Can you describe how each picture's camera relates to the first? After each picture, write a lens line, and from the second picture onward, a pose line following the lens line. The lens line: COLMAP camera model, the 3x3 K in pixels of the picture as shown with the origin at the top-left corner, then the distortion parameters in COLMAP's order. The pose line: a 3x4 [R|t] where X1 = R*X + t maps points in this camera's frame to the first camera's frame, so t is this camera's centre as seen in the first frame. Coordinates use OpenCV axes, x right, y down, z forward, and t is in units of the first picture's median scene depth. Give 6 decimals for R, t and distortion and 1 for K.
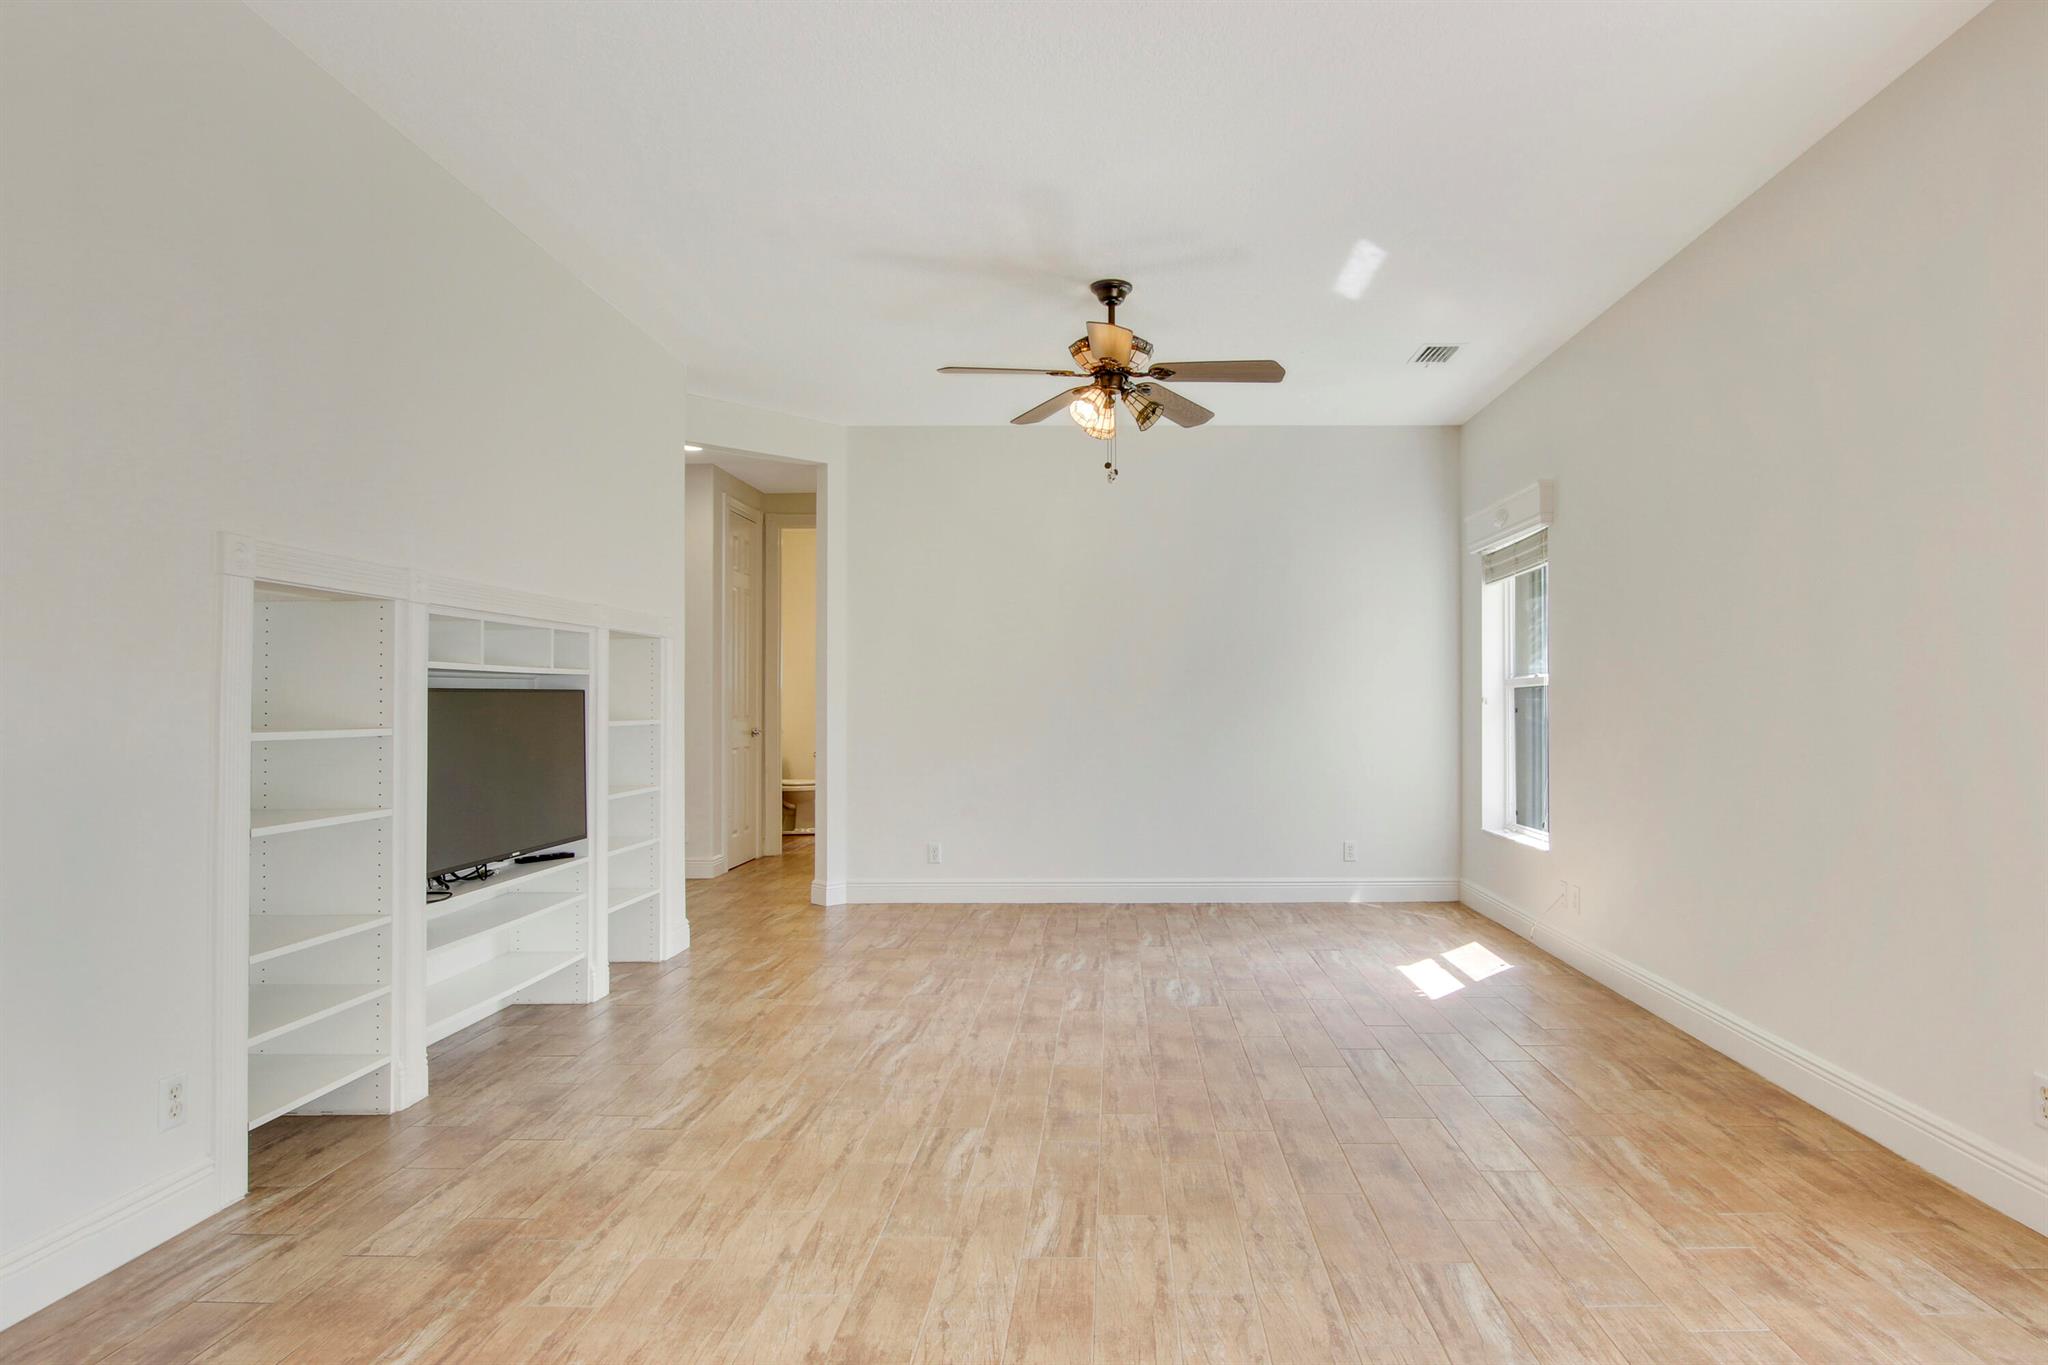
lens RADIAL K [[1125.4, 0, 1118.3], [0, 1125.4, 701.6], [0, 0, 1]] dist [-0.025948, 0.000479]
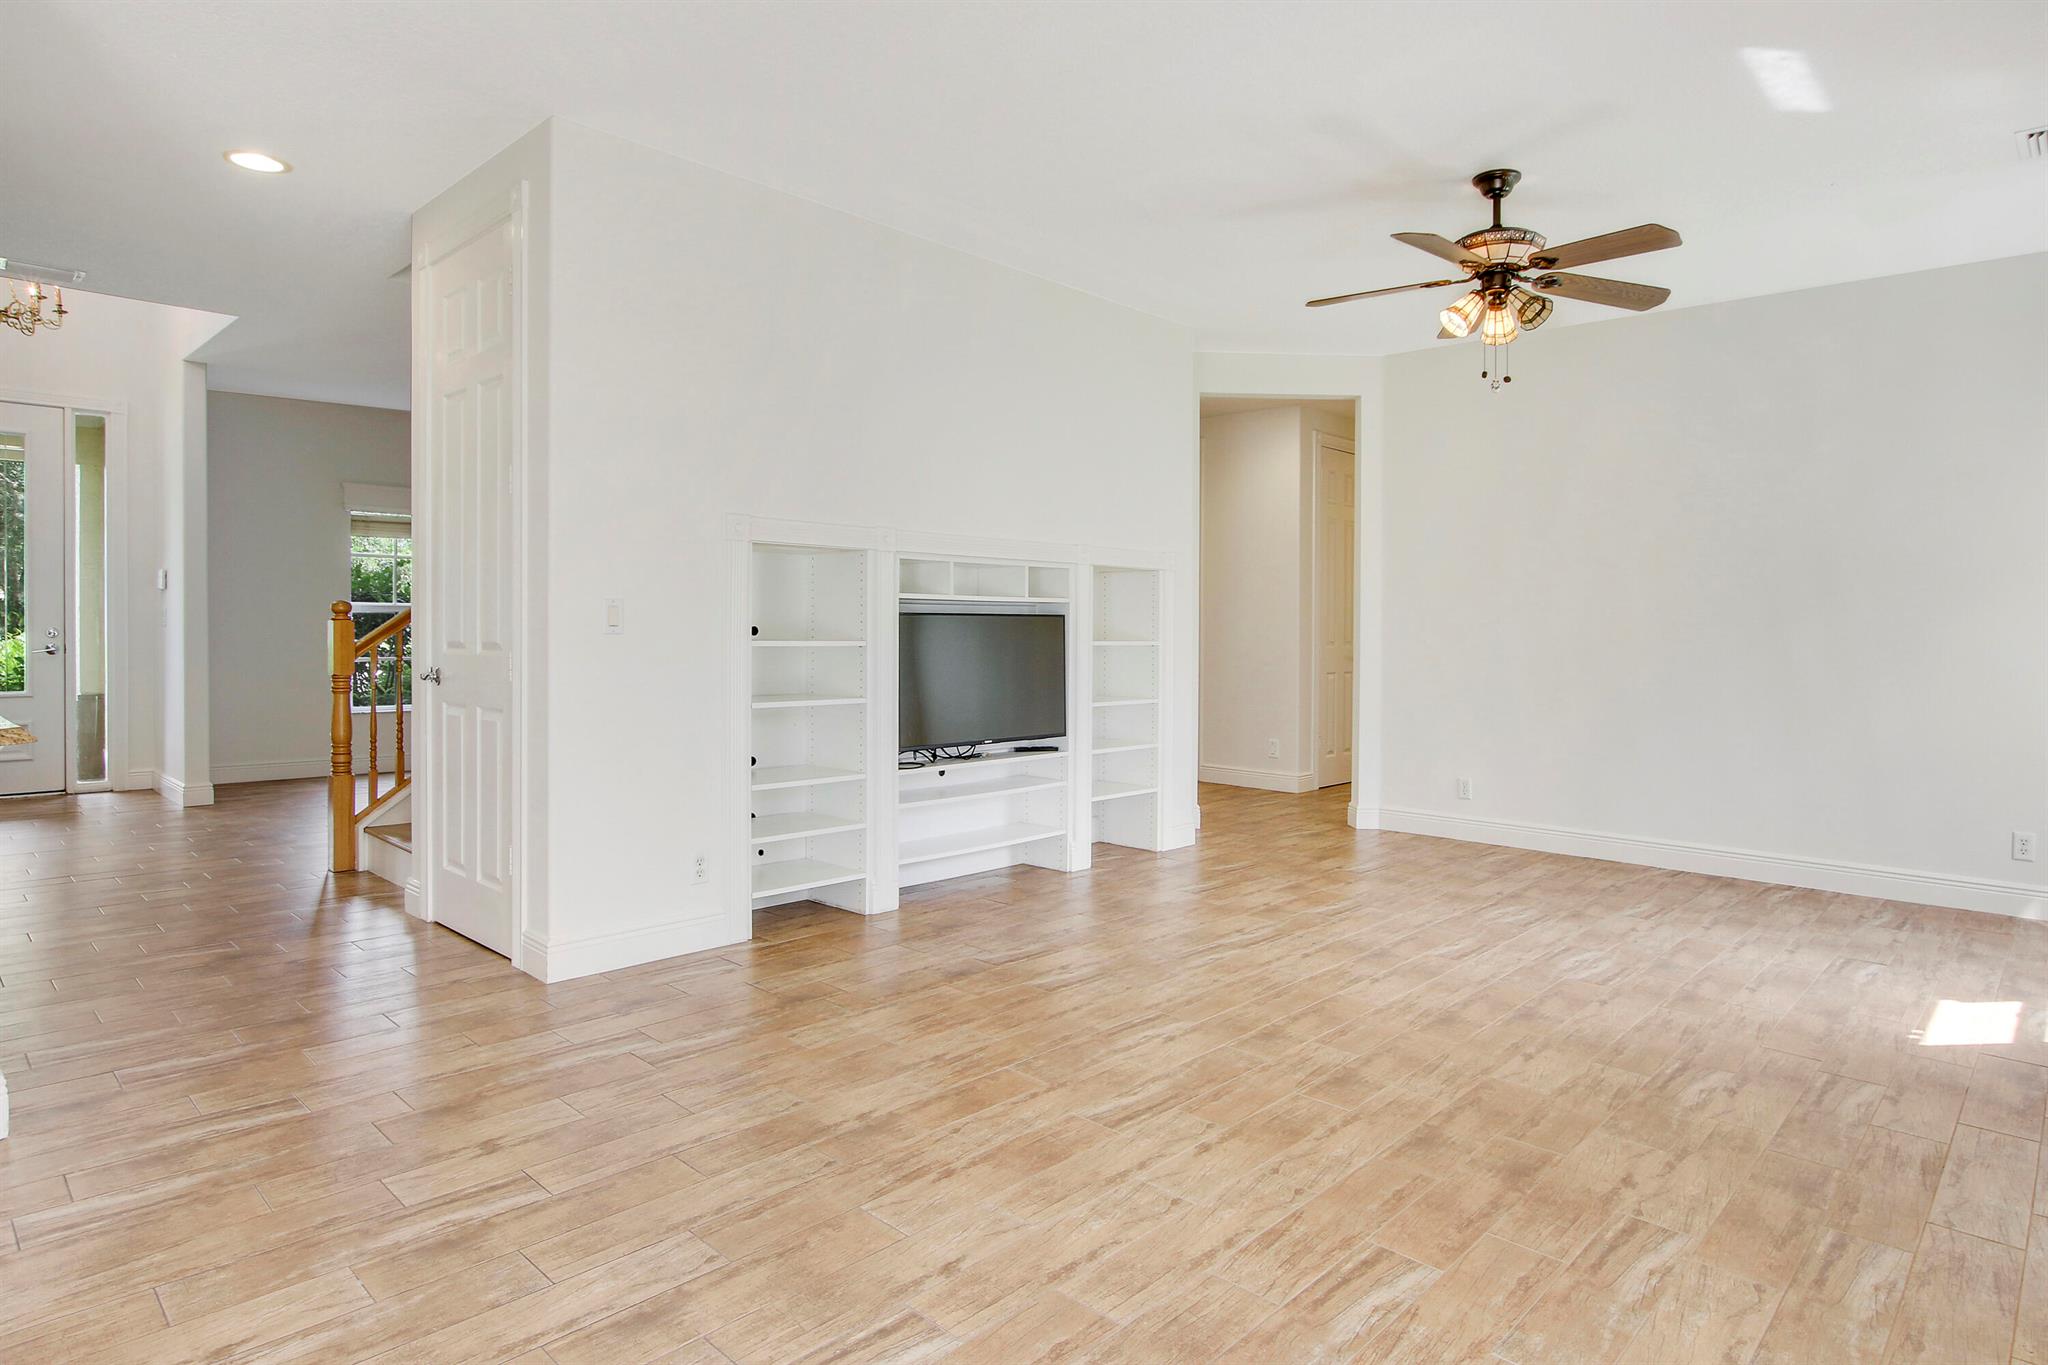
lens RADIAL K [[1151.4, 0, 1053.2], [0, 1151.4, 638.4], [0, 0, 1]] dist [-0.024215, 0.002097]
pose [[0.727255, 0.019094, -0.686102, 0.456856], [-0.013399, 0.999817, 0.013622, -0.002416], [0.686237, -0.000713, 0.727378, 0.088876]]
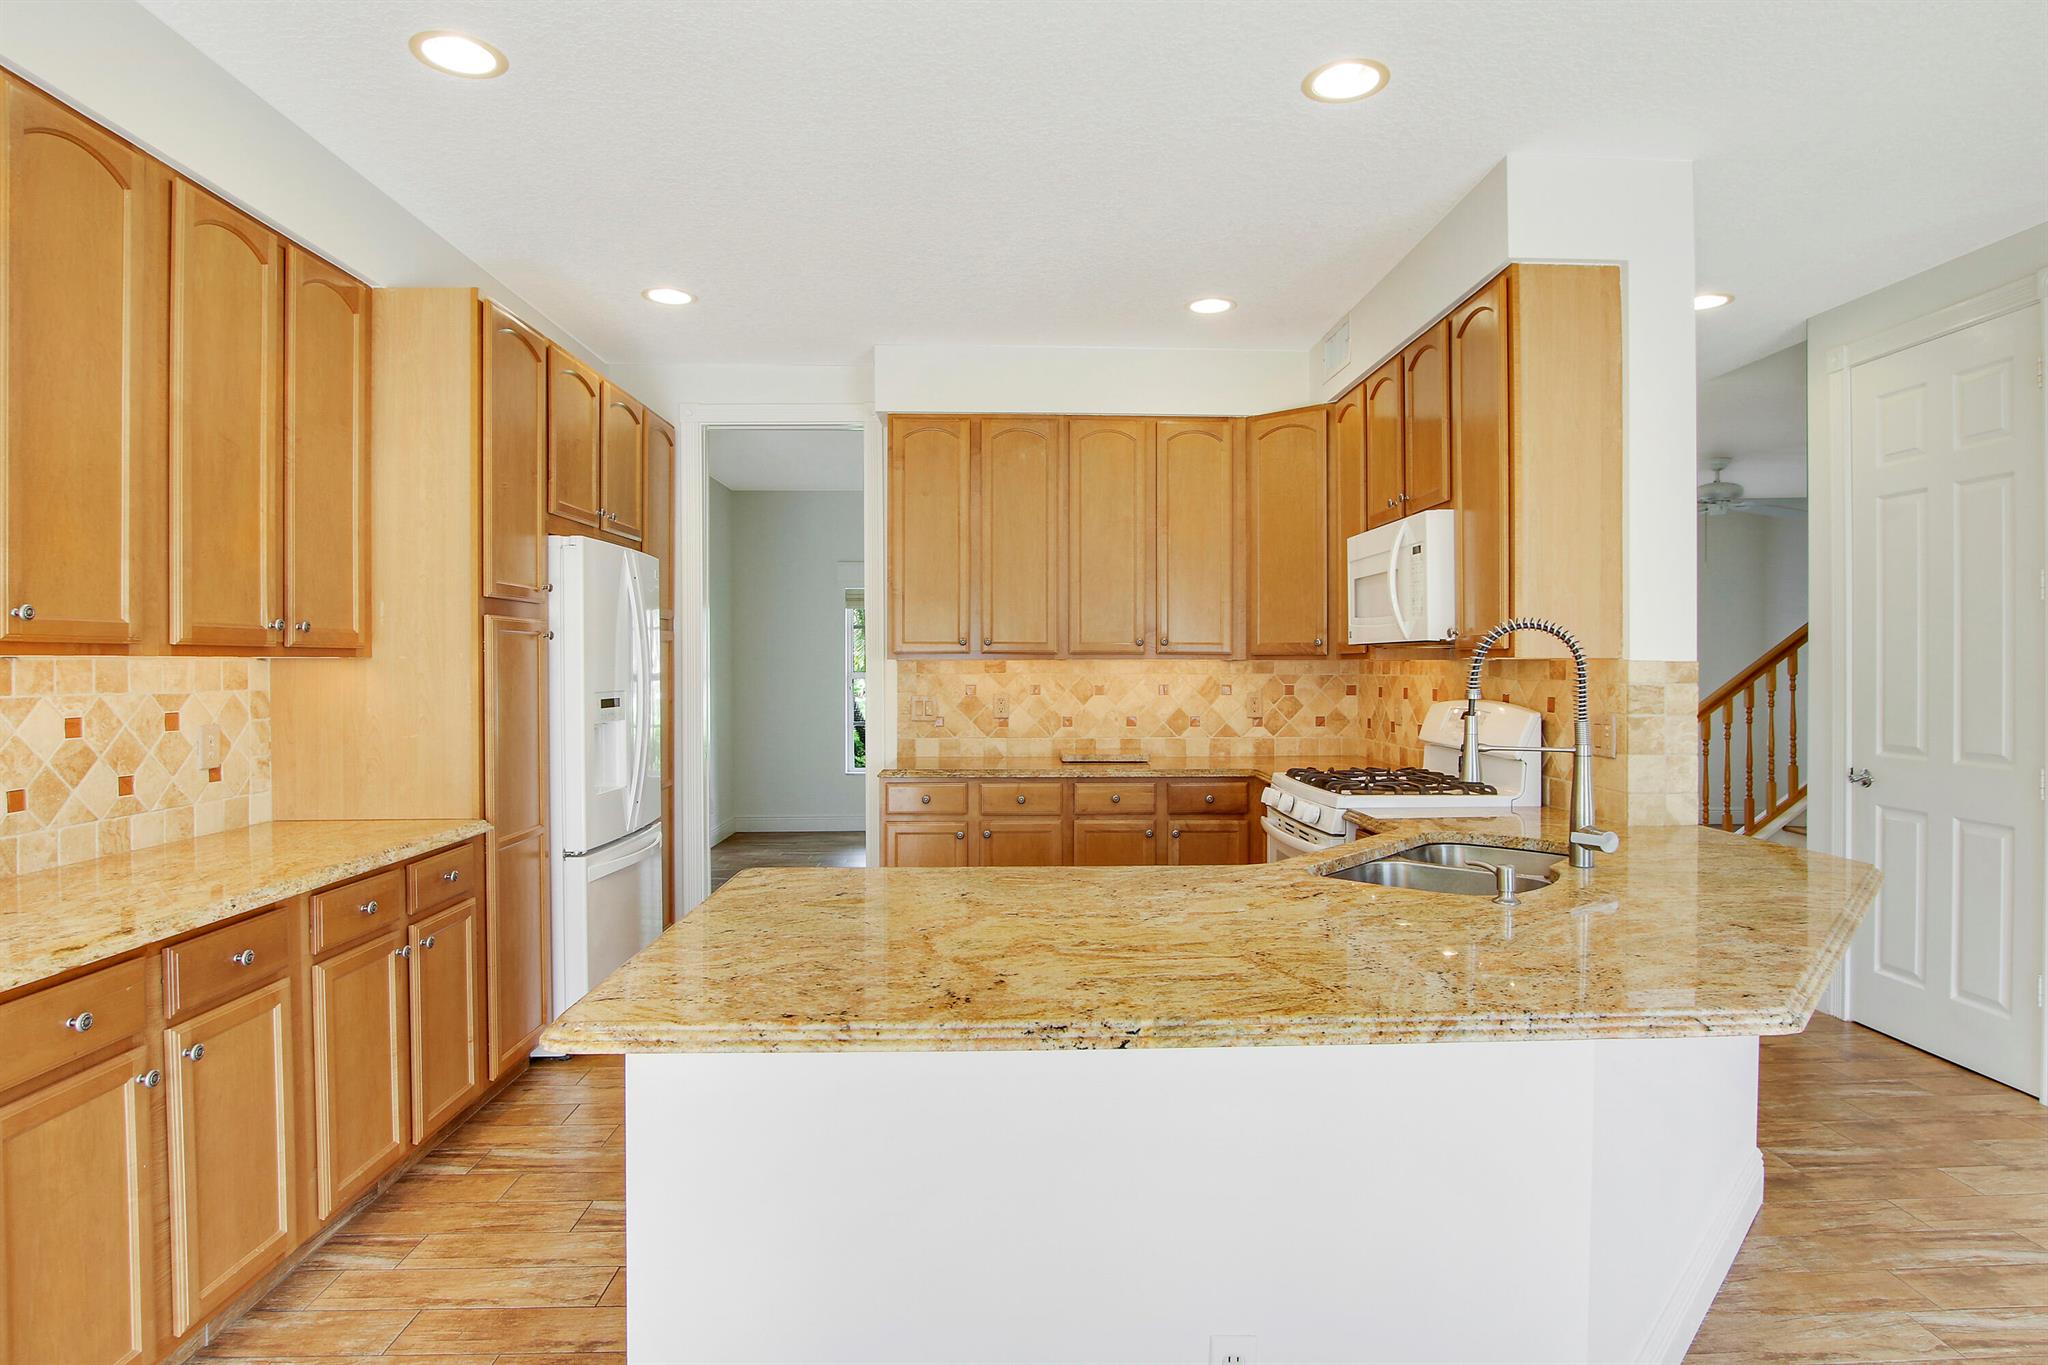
lens RADIAL K [[1087.4, 0, 1031.5], [0, 1087.4, 667.9], [0, 0, 1]] dist [-0.020478, 0.000605]
pose [[0.034619, 0.011001, -0.999340, 0.256968], [0.000454, 0.999939, 0.011023, -0.068362], [0.999400, -0.000835, 0.034612, -0.405303]]
